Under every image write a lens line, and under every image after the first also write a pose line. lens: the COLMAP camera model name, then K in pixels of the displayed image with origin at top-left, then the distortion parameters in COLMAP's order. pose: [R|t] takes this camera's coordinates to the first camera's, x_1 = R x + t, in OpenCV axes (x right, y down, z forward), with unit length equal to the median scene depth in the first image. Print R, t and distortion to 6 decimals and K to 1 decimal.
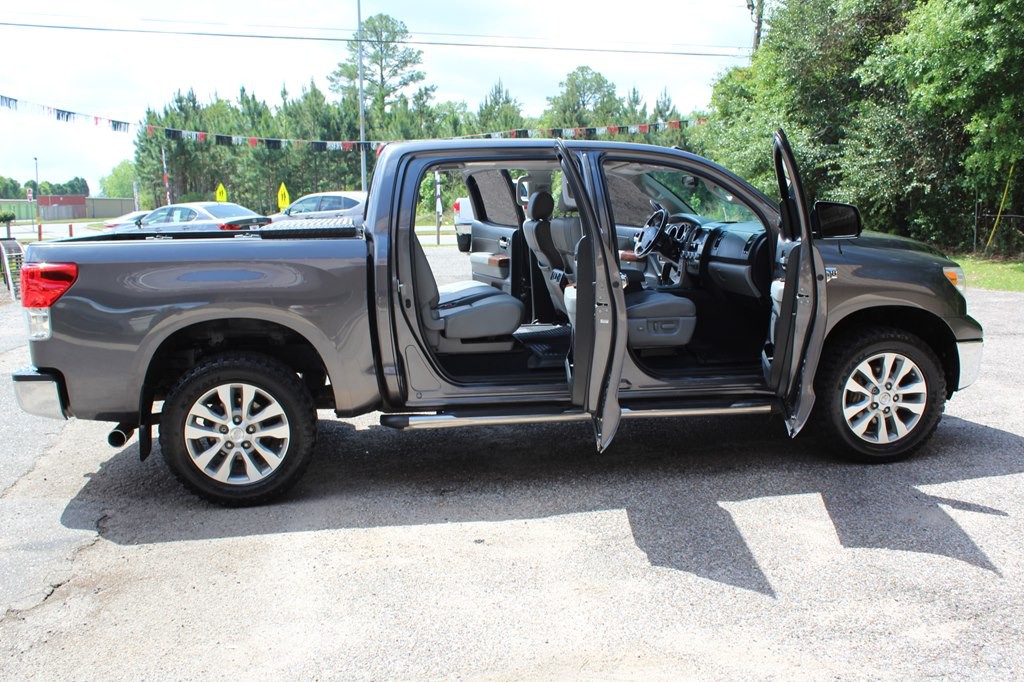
lens RADIAL K [[967.5, 0, 511.9], [0, 967.5, 366.3], [0, 0, 1]] dist [-0.099698, 0.000000]
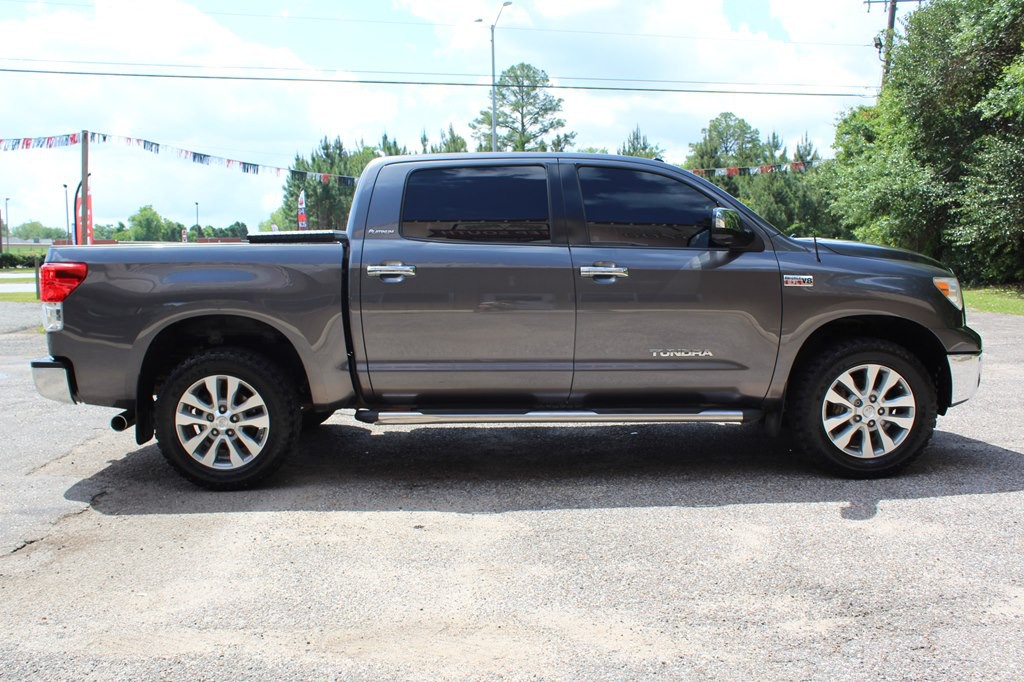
lens RADIAL K [[967.5, 0, 501.8], [0, 967.5, 363.0], [0, 0, 1]] dist [-0.099698, 0.000000]
pose [[0.986794, 0.020285, -0.160708, 0.178544], [-0.028567, 0.998371, -0.049395, 0.043446], [0.159444, 0.053334, 0.985765, -0.019013]]
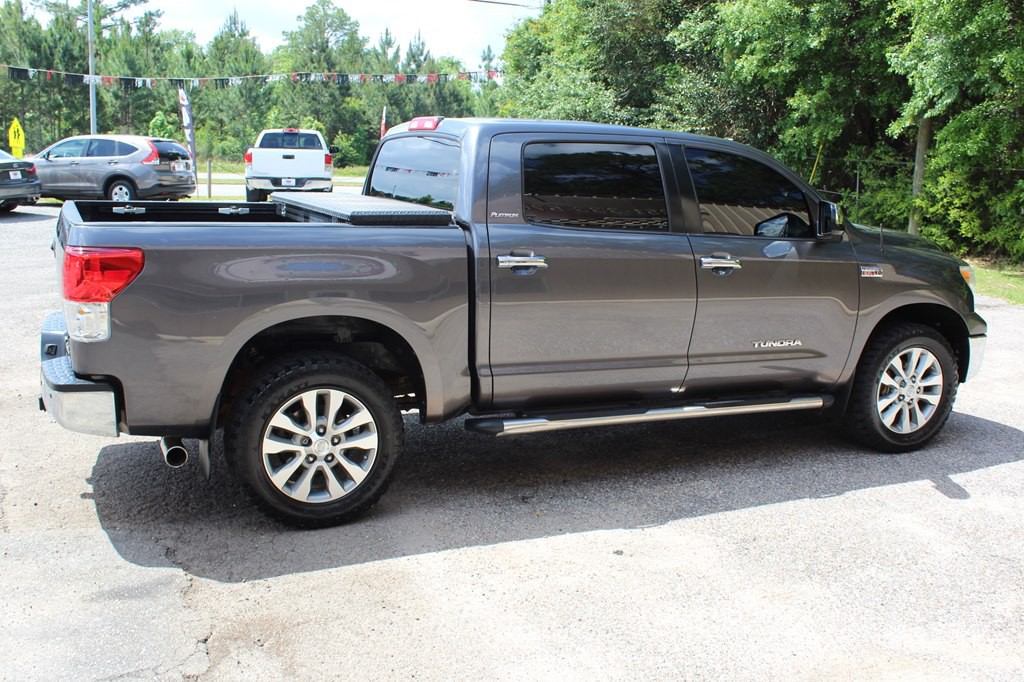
lens RADIAL K [[1038.7, 0, 528.9], [0, 1038.7, 362.8], [0, 0, 1]] dist [-0.091440, 0.000000]
pose [[0.958702, -0.007212, 0.284320, -0.336190], [-0.002518, 0.999424, 0.033842, -0.034638], [-0.284401, -0.033160, 0.958132, 0.035027]]
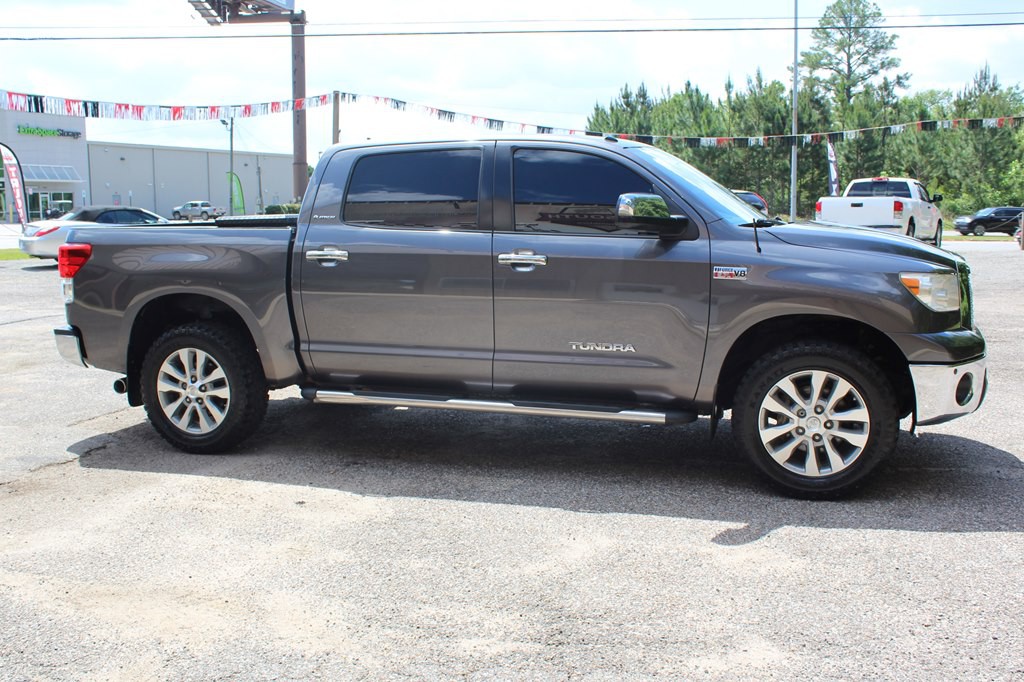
lens RADIAL K [[1019.2, 0, 483.5], [0, 1019.2, 370.2], [0, 0, 1]] dist [-0.099775, 0.000000]
pose [[0.873514, 0.079614, -0.480245, 0.566124], [-0.081266, 0.996541, 0.017391, -0.005538], [0.479968, 0.023837, 0.876962, 0.066196]]
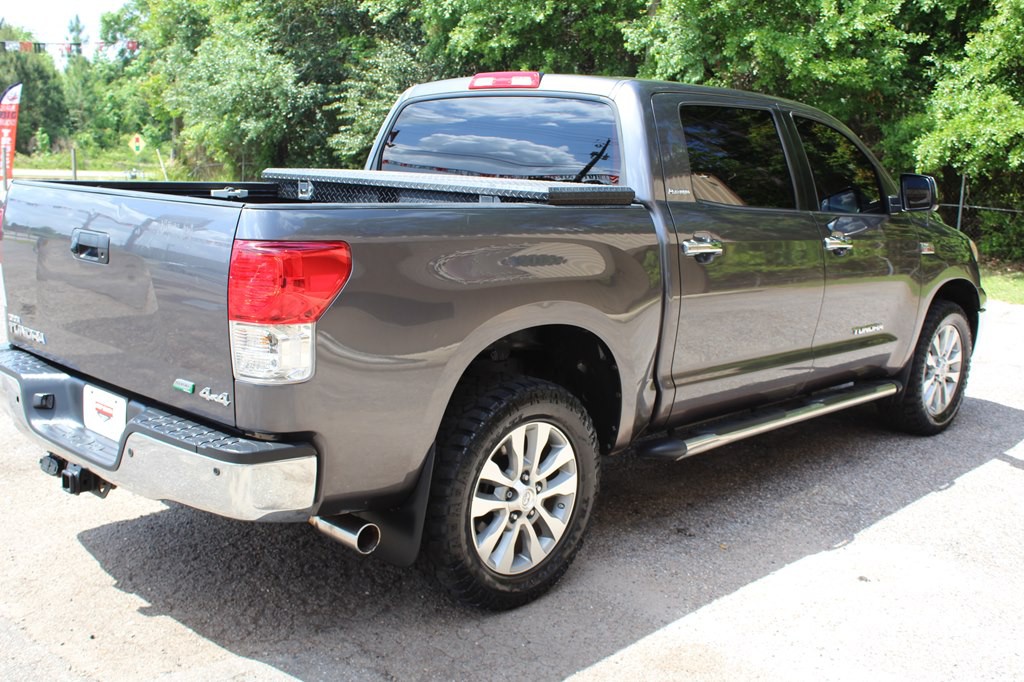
lens RADIAL K [[1084.5, 0, 541.3], [0, 1084.5, 379.6], [0, 0, 1]] dist [-0.072217, 0.000000]
pose [[0.782708, -0.082059, 0.616956, -0.664136], [0.054102, 0.996489, 0.063902, -0.053591], [-0.620033, -0.016638, 0.784399, 0.363343]]
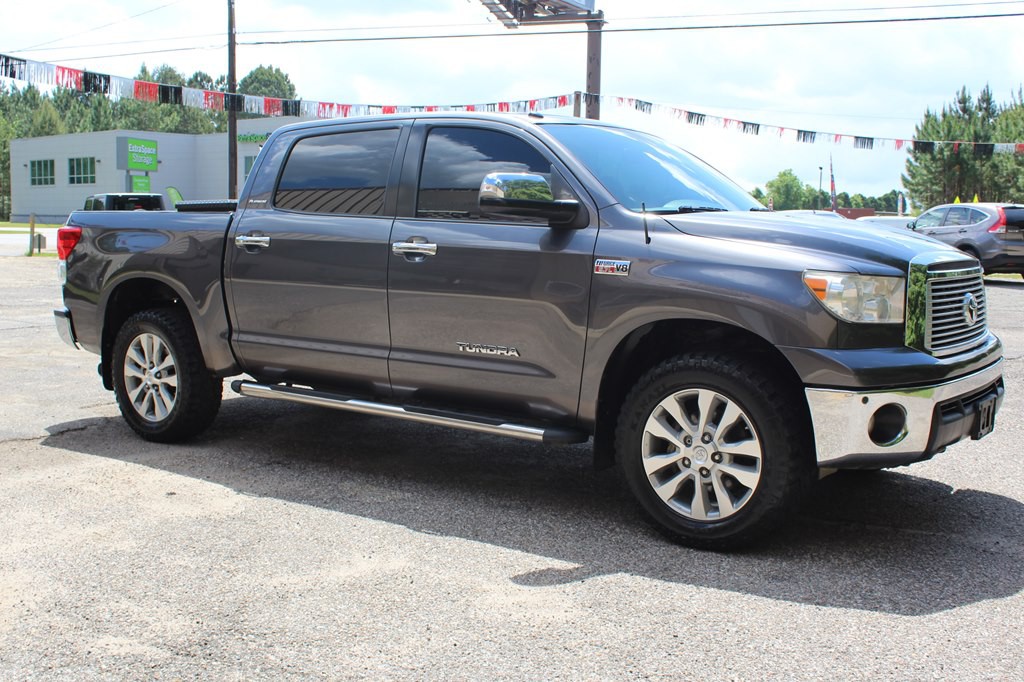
lens RADIAL K [[1084.5, 0, 479.7], [0, 1084.5, 384.5], [0, 0, 1]] dist [-0.072217, 0.000000]
pose [[0.685355, 0.124550, -0.717479, 0.844676], [-0.138327, 0.989592, 0.039654, -0.025862], [0.714951, 0.072070, 0.695451, 0.335412]]
